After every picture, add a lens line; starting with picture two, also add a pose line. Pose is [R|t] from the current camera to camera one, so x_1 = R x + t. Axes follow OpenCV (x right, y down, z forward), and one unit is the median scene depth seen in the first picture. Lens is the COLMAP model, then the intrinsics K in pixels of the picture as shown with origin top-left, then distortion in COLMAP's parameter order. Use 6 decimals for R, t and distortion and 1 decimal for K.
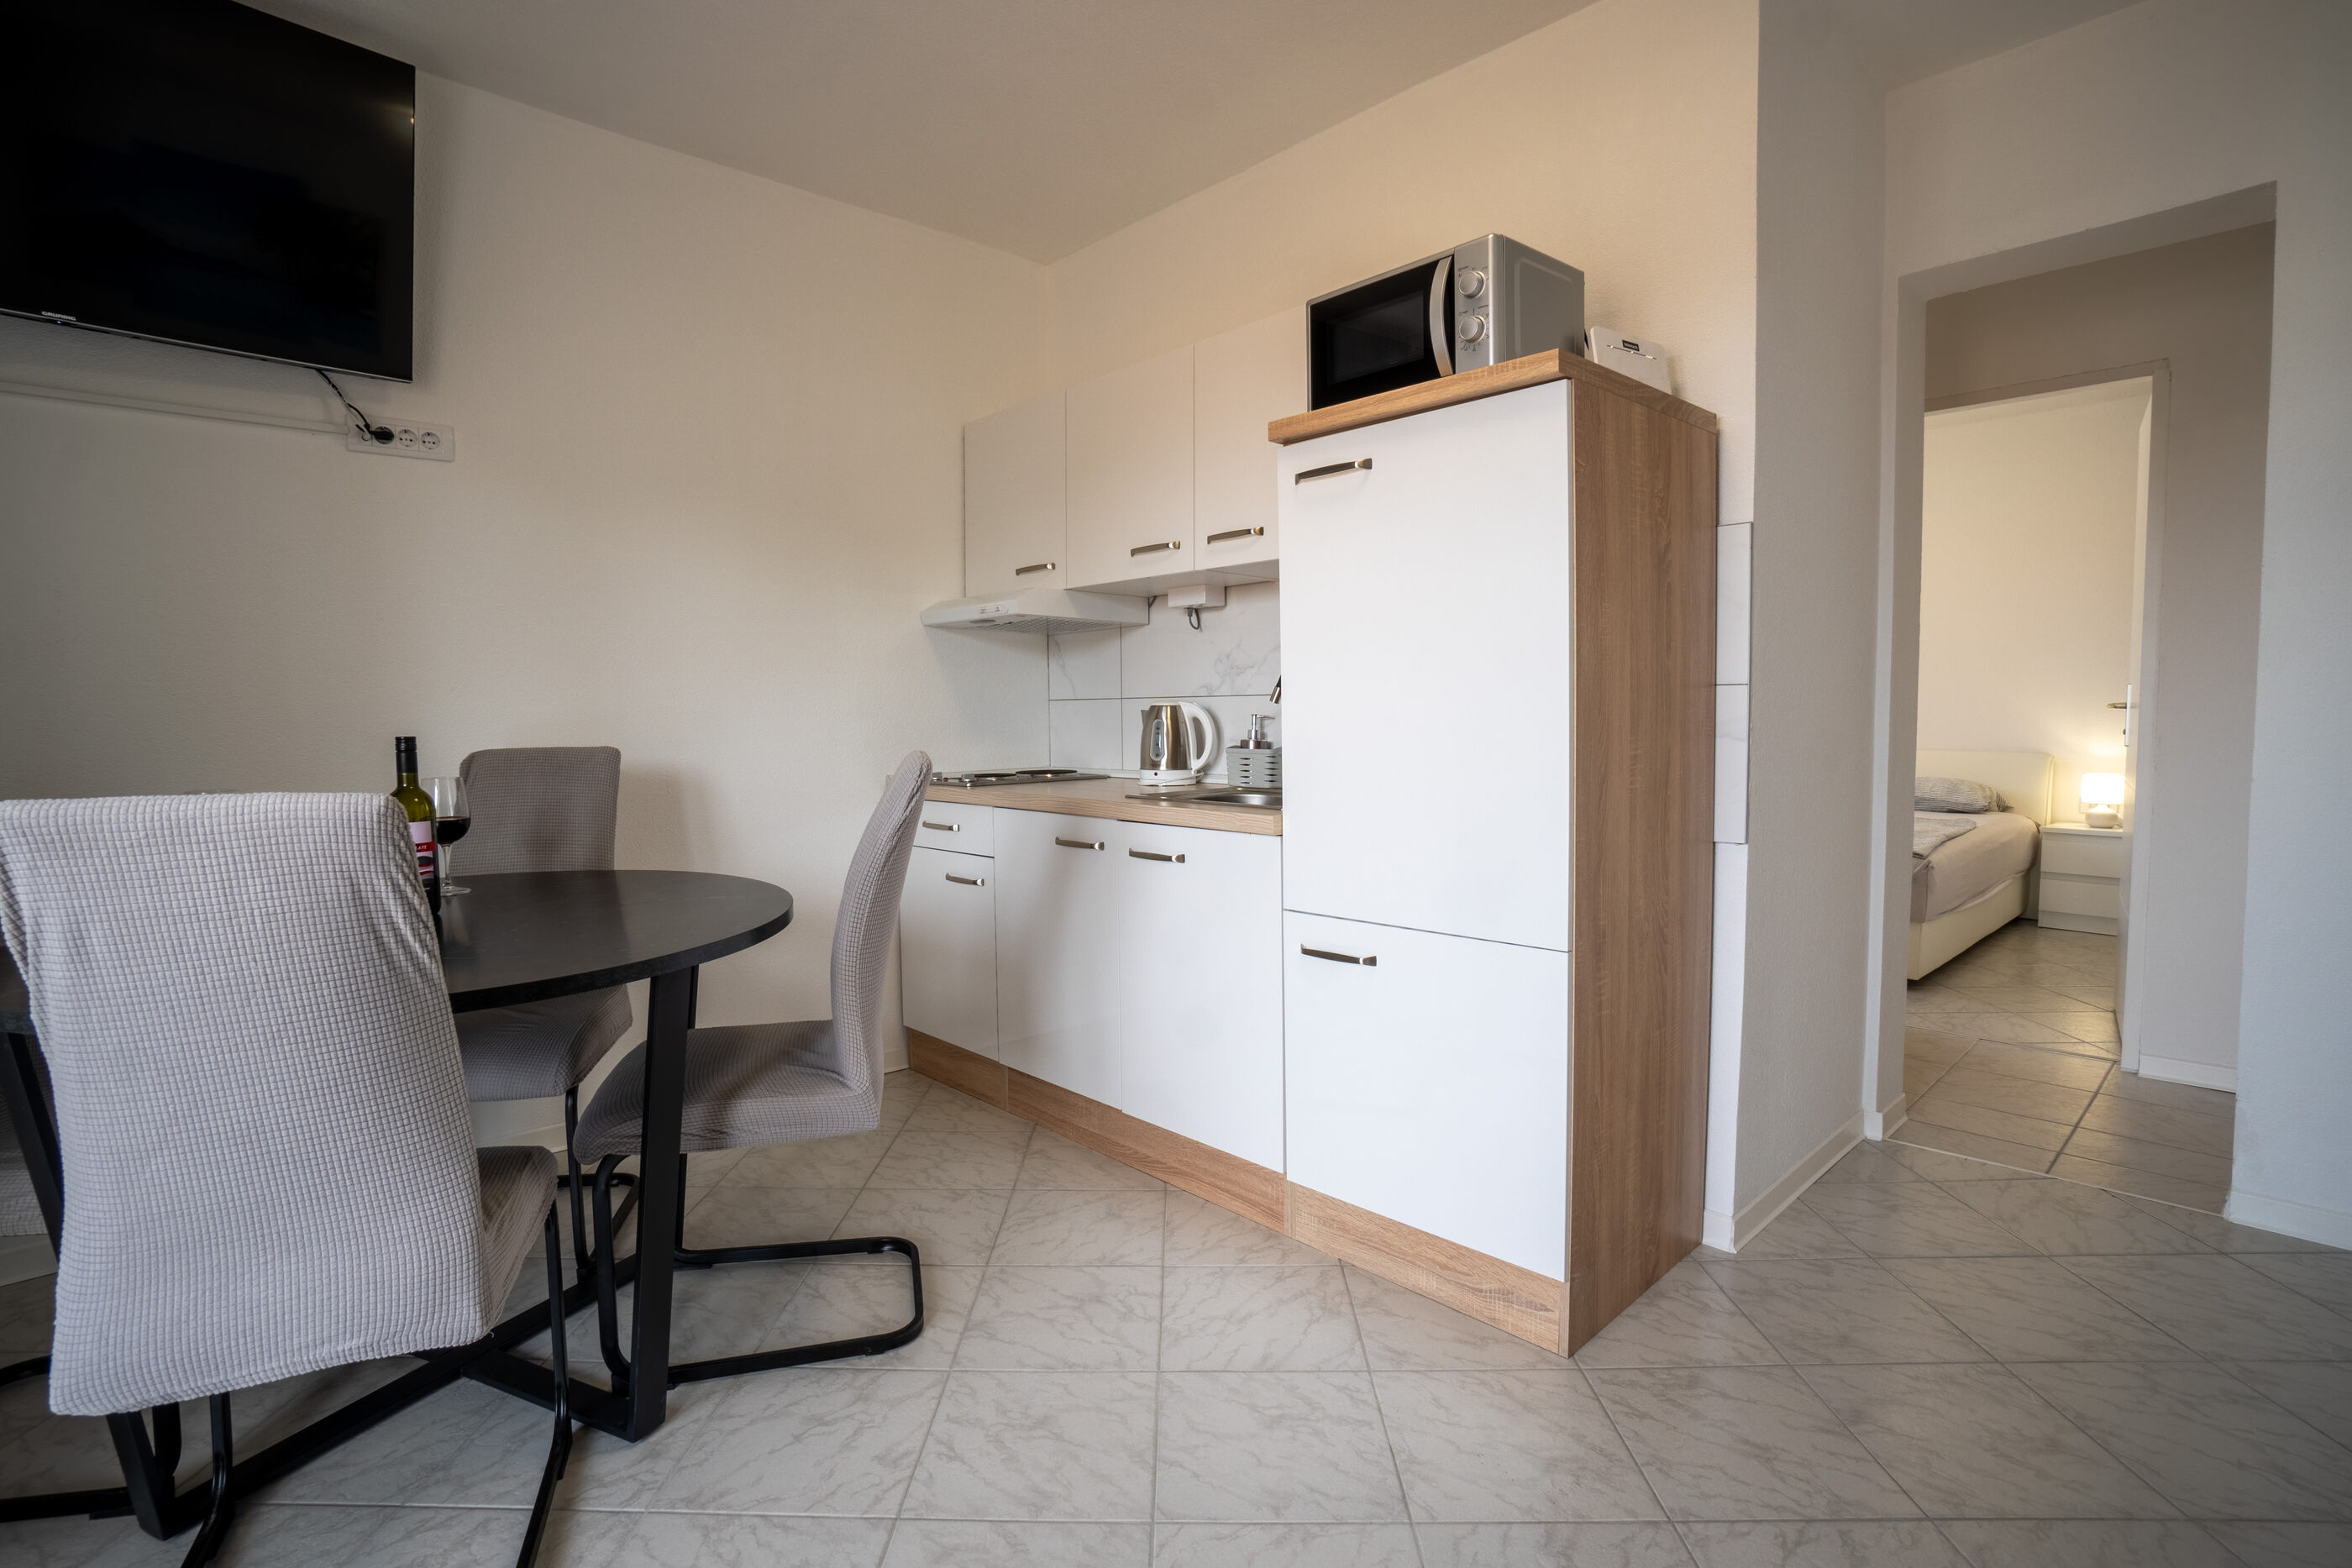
lens RADIAL K [[1097.8, 0, 1163.9], [0, 1097.8, 779.7], [0, 0, 1]] dist [-0.042254, 0.000380]
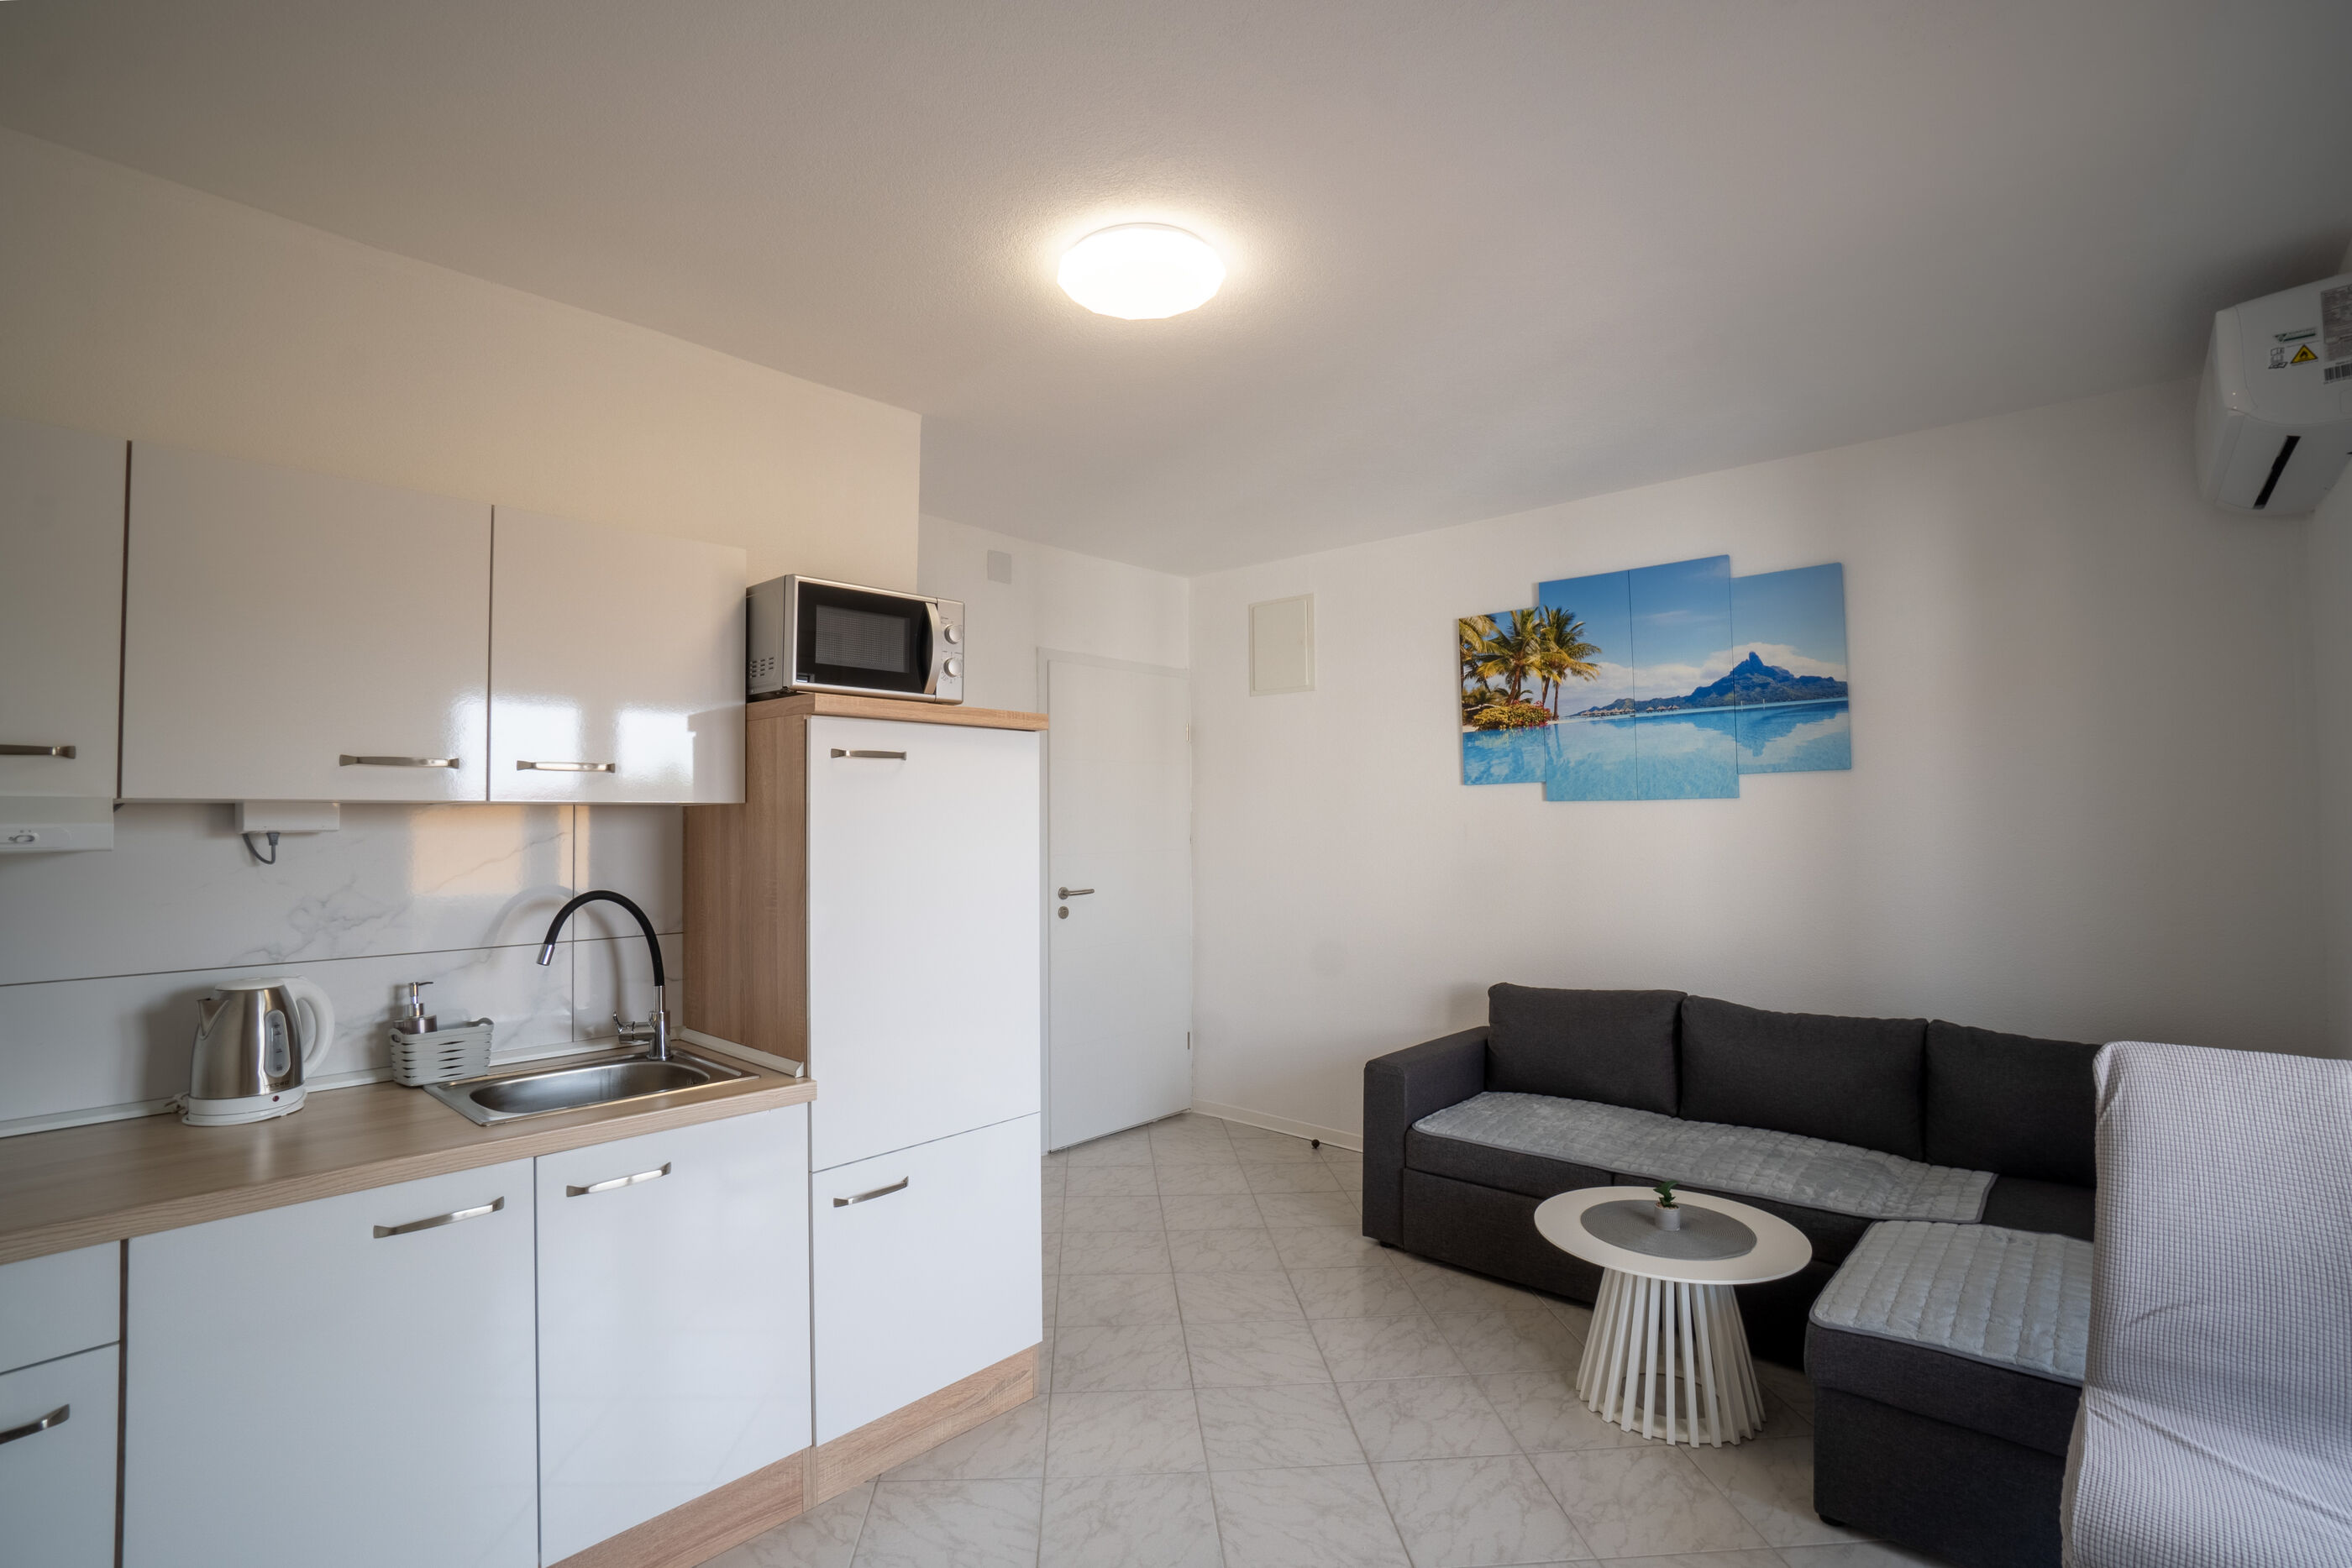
lens RADIAL K [[1097.8, 0, 1163.9], [0, 1097.8, 779.7], [0, 0, 1]] dist [-0.042254, 0.000380]
pose [[-0.071564, 0.038123, 0.996707, -0.986964], [0.069581, 0.997026, -0.033139, -0.198140], [-0.995006, 0.066980, -0.074004, 0.788725]]
